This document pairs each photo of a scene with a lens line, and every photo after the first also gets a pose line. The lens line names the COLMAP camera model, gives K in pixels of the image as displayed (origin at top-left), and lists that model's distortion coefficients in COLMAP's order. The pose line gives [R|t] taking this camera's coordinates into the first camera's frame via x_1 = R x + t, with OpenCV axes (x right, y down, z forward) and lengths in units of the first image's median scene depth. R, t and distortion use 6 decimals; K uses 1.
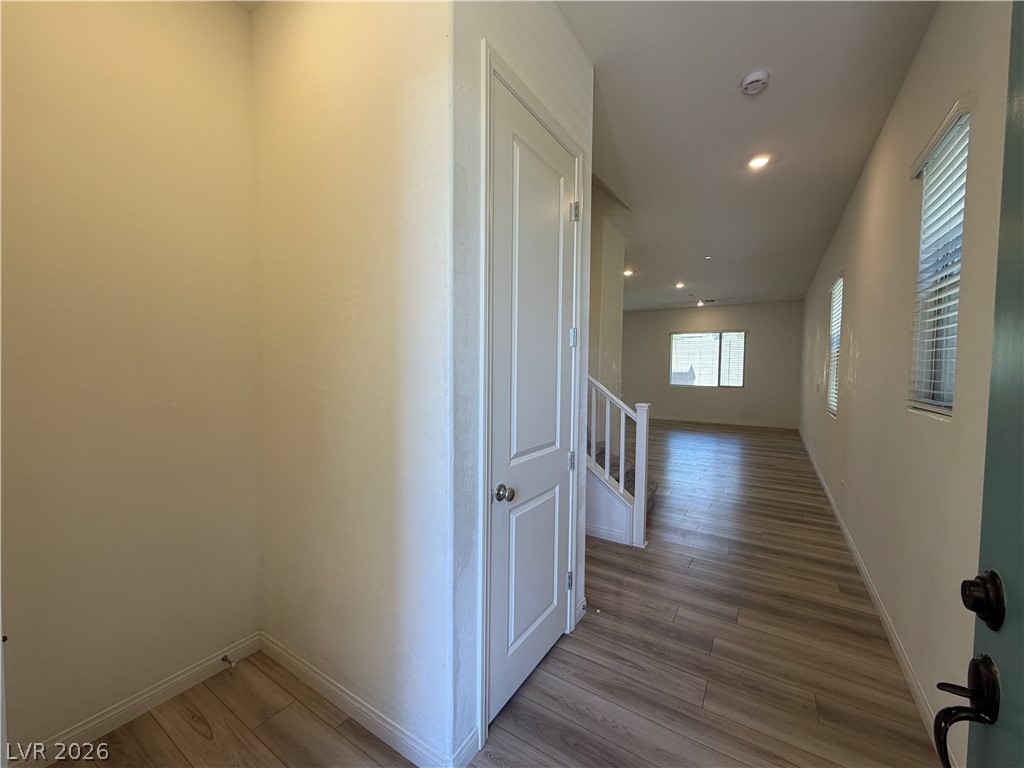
lens RADIAL K [[409.3, 0, 508.2], [0, 409.3, 384.9], [0, 0, 1]] dist [0.002382, -0.000334]
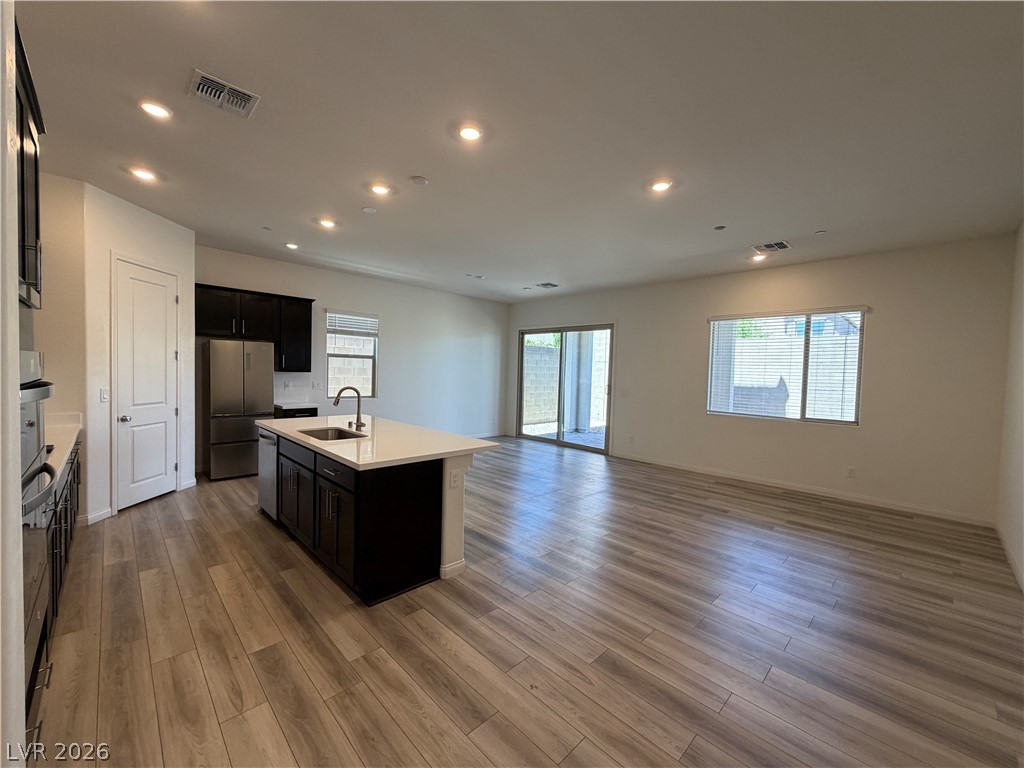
lens RADIAL K [[409.3, 0, 508.2], [0, 409.3, 384.9], [0, 0, 1]] dist [0.002382, -0.000334]
pose [[0.973575, 0.024497, -0.227049, 0.272849], [-0.027618, 0.999563, -0.010581, -0.024023], [0.226691, 0.016572, 0.973826, 0.417456]]
